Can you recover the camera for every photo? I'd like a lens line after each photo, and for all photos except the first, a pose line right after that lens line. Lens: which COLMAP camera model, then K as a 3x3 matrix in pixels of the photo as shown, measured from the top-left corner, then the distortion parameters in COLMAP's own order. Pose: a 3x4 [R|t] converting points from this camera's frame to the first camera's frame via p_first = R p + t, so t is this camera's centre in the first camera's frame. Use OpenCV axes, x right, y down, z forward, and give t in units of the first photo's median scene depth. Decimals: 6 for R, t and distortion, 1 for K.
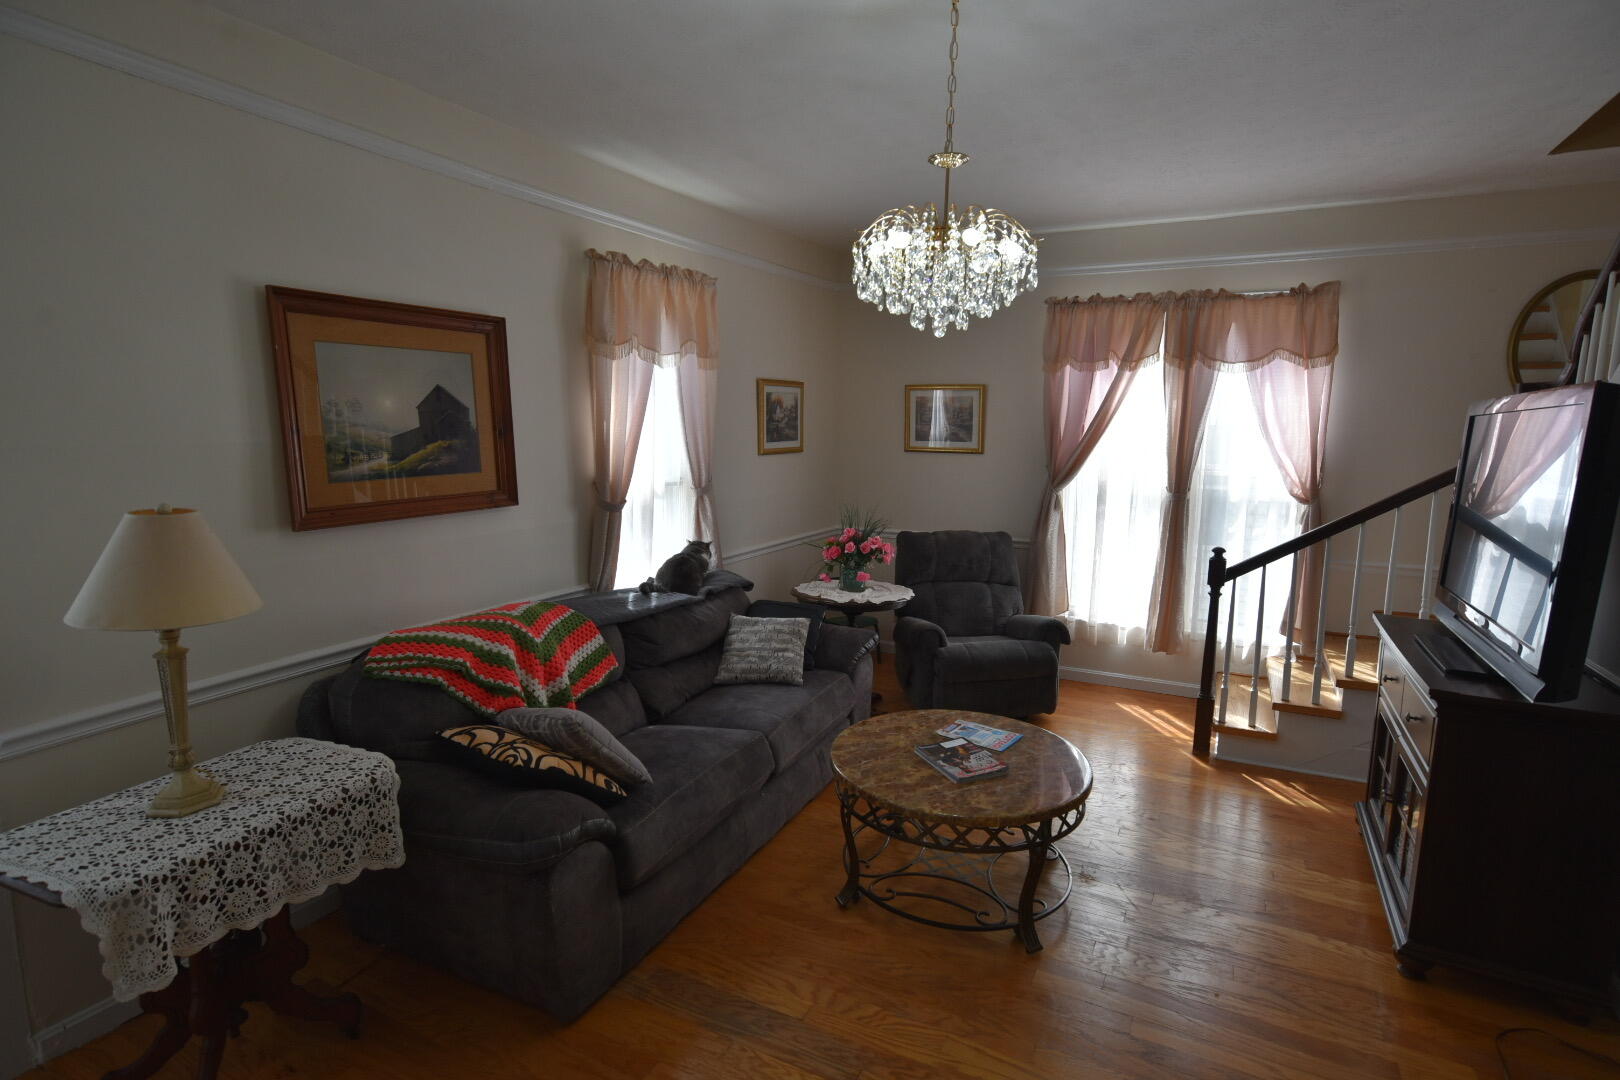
lens RADIAL K [[815.1, 0, 810.4], [0, 815.1, 549.2], [0, 0, 1]] dist [0.000569, -0.000006]
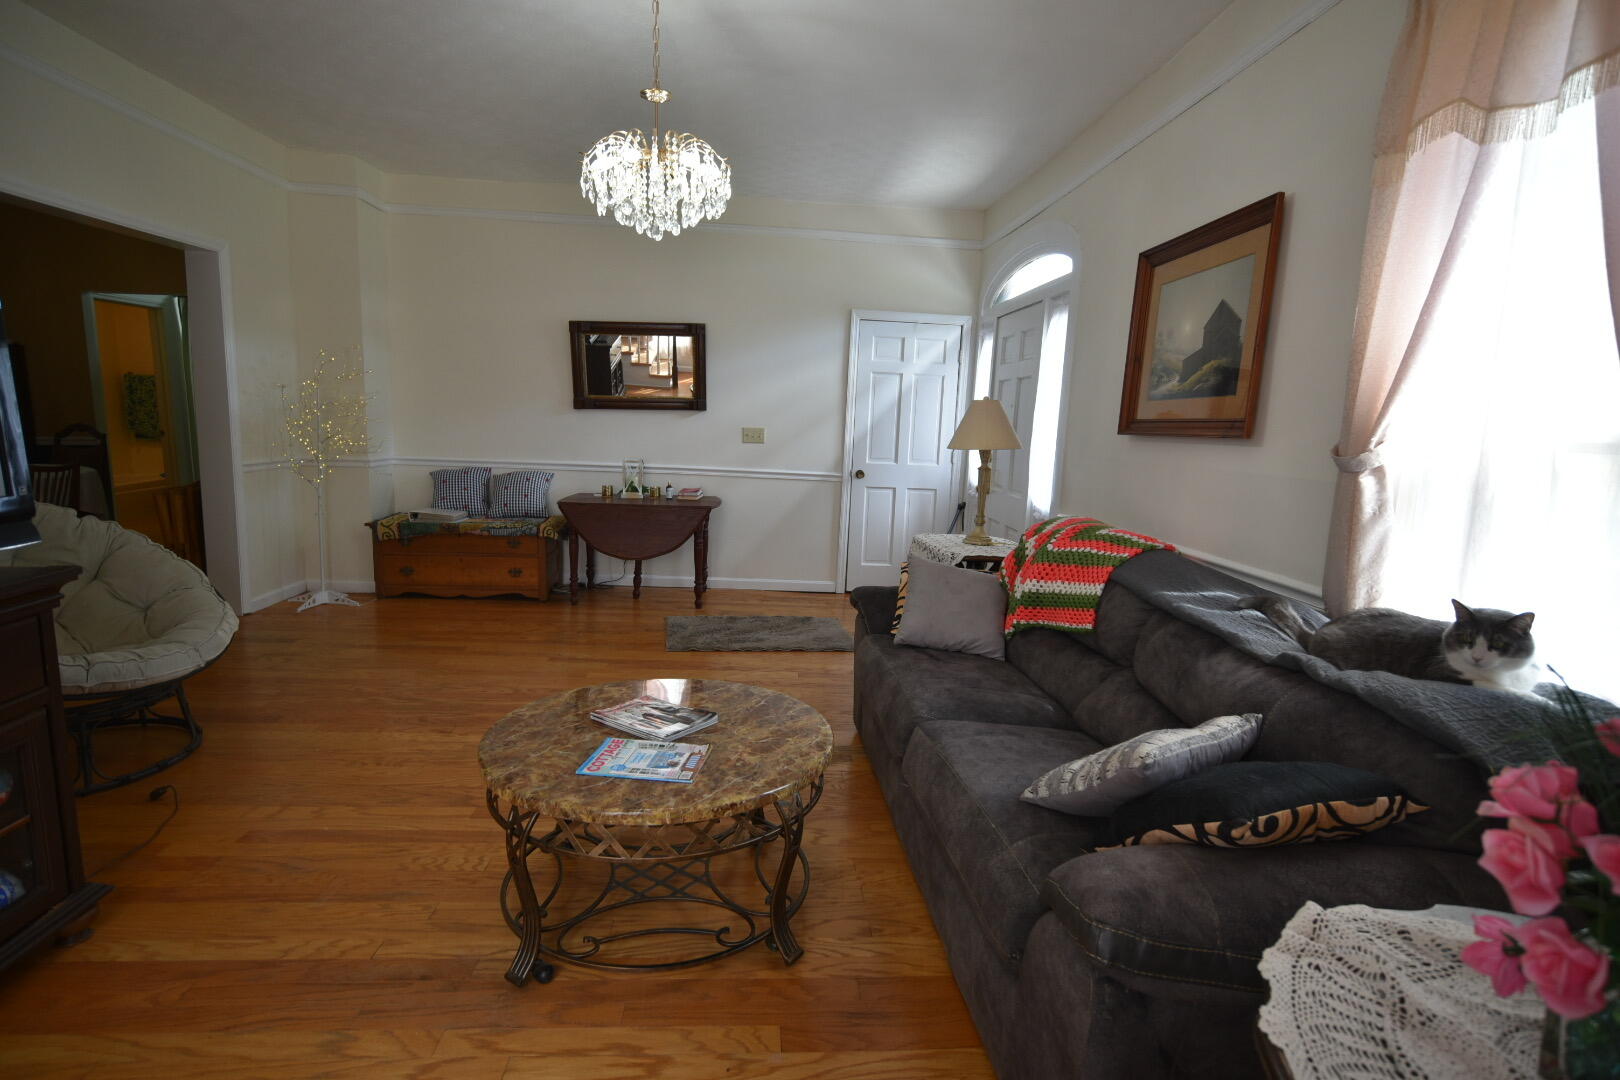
lens RADIAL K [[815.1, 0, 808.8], [0, 815.1, 543.9], [0, 0, 1]] dist [0.000569, -0.000006]
pose [[-0.850640, 0.034054, -0.524645, 0.443728], [-0.129429, 0.953625, 0.271750, -0.126849], [0.509568, 0.299066, -0.806784, 1.591134]]
